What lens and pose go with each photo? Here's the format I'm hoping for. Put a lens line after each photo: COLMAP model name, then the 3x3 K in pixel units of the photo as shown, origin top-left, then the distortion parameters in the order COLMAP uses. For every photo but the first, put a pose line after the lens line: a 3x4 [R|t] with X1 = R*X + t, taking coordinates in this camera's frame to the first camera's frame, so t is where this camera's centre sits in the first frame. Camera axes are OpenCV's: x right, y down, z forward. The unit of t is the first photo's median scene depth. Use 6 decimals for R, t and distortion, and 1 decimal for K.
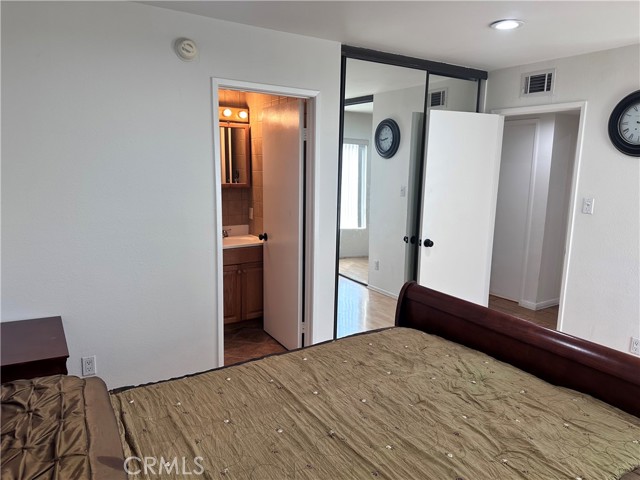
lens RADIAL K [[447.4, 0, 320.0], [0, 447.4, 240.0], [0, 0, 1]] dist [0.111374, -0.146283]
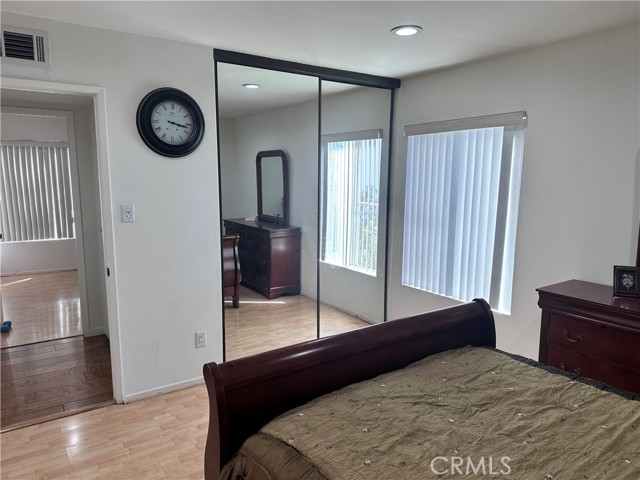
lens RADIAL K [[458.8, 0, 320.0], [0, 458.8, 240.0], [0, 0, 1]] dist [0.078659, -0.079457]
pose [[-0.058159, -0.173318, 0.983147, -0.493925], [0.157308, 0.970920, 0.180468, -0.205096], [-0.985836, 0.165153, -0.029203, 1.095028]]
